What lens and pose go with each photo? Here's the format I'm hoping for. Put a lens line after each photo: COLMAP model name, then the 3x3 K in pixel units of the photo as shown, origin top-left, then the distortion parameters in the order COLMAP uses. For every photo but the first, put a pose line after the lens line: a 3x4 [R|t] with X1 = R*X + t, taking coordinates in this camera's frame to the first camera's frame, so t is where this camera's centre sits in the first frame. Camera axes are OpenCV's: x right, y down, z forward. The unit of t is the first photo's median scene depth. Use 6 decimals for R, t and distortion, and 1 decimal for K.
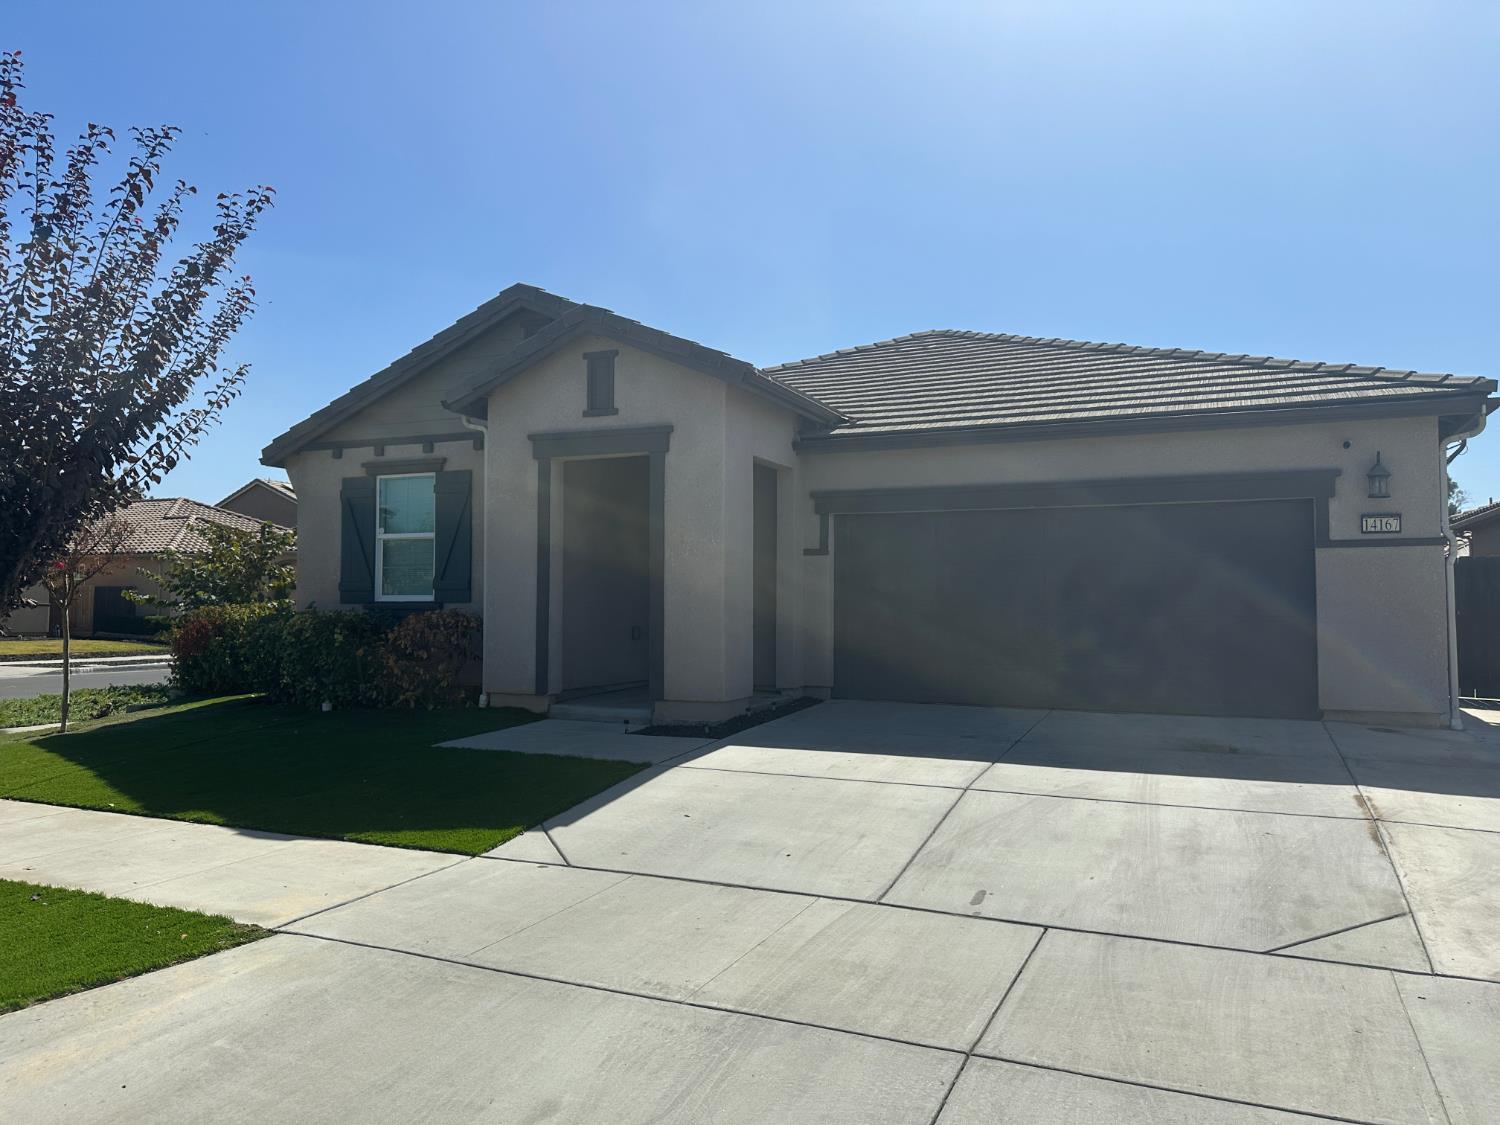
lens RADIAL K [[1058.6, 0, 760.4], [0, 1058.6, 567.8], [0, 0, 1]] dist [0.055951, -0.031344]
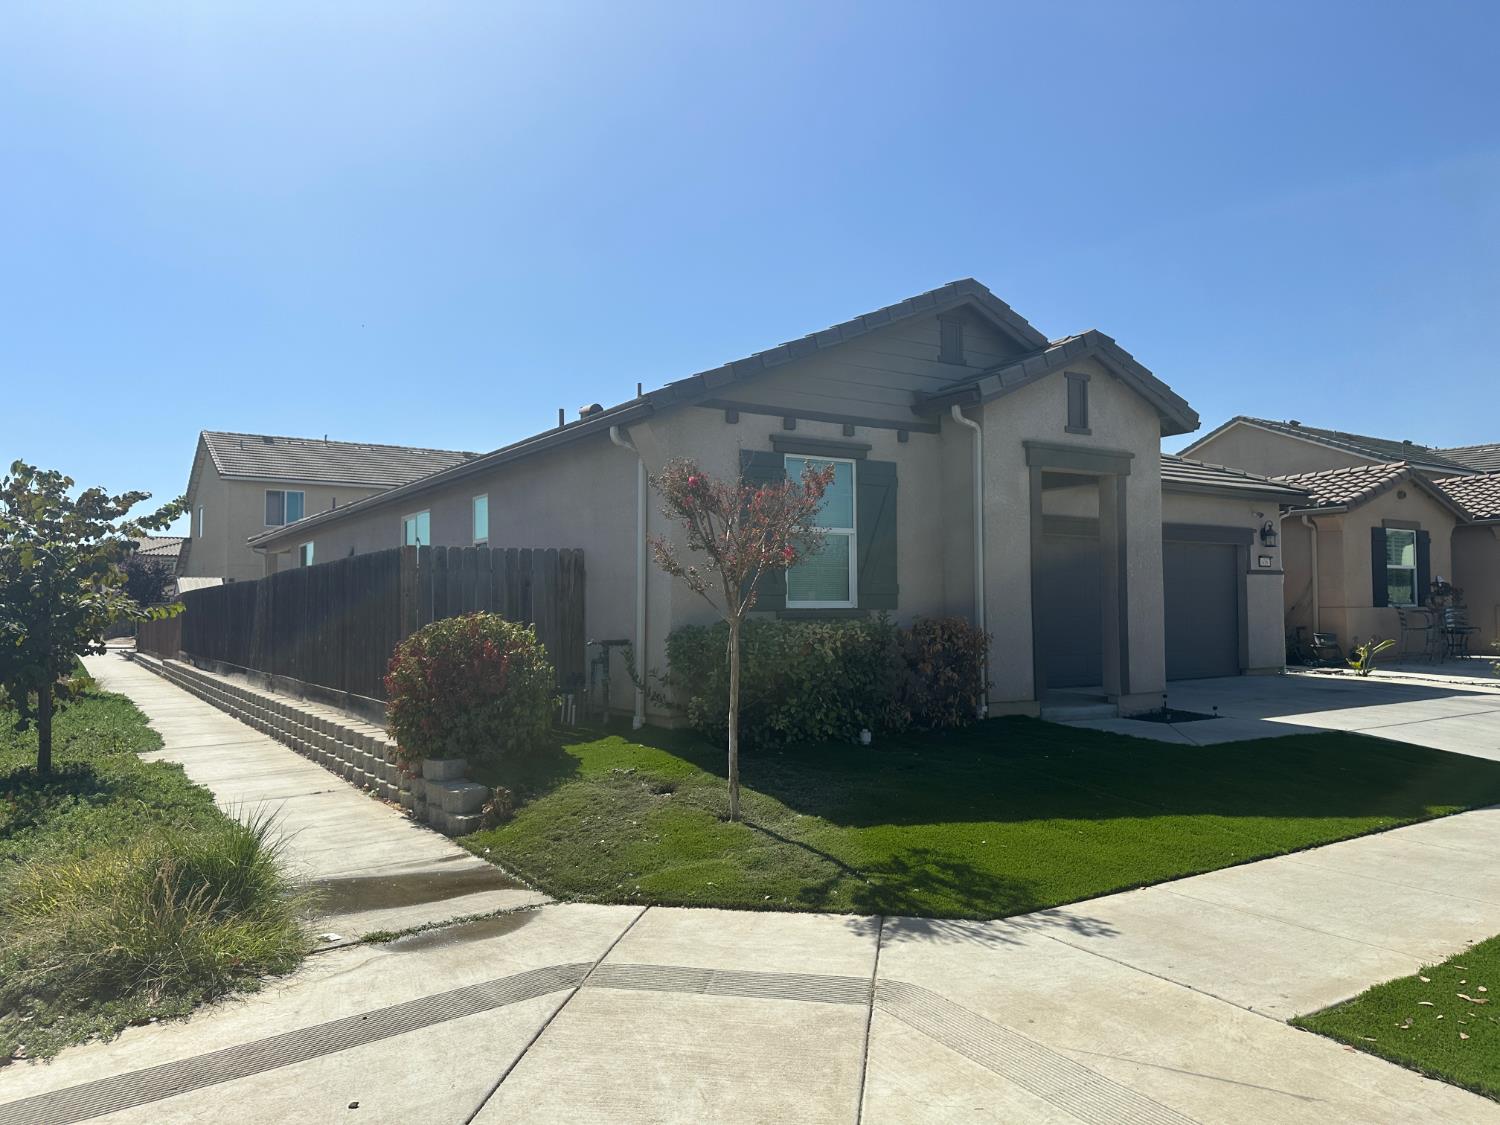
lens RADIAL K [[1058.6, 0, 760.4], [0, 1058.6, 567.8], [0, 0, 1]] dist [0.055951, -0.031344]
pose [[0.568732, 0.030795, 0.821946, -1.064762], [-0.021050, 0.999517, -0.022883, 0.020181], [-0.822254, -0.004287, 0.569105, 0.575665]]
